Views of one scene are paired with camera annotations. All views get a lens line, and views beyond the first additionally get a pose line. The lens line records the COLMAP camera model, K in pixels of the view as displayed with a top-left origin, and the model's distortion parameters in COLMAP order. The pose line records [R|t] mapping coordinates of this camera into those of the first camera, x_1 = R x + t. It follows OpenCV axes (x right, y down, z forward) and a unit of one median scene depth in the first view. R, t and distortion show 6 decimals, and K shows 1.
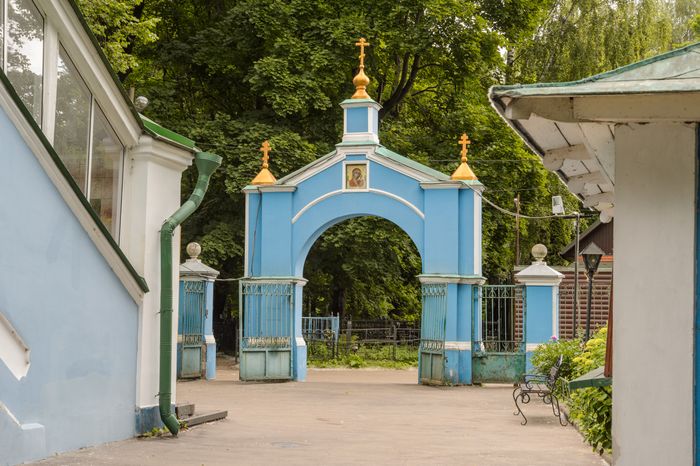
lens RADIAL K [[1374.1, 0, 350.0], [0, 1374.1, 233.0], [0, 0, 1]] dist [0.047762, 0.091770]
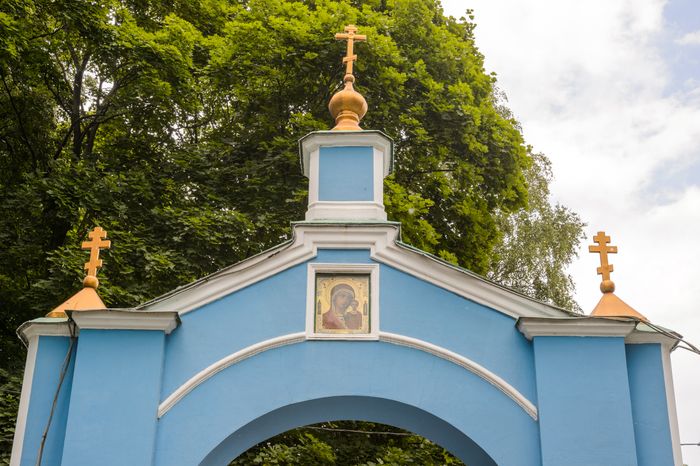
lens RADIAL K [[1076.9, 0, 350.0], [0, 1076.9, 233.0], [0, 0, 1]] dist [0.007734, 0.008064]
pose [[0.968633, 0.116636, 0.219421, -0.060662], [-0.022612, 0.920709, -0.389593, 0.056576], [-0.247463, 0.372411, 0.894467, 0.723894]]
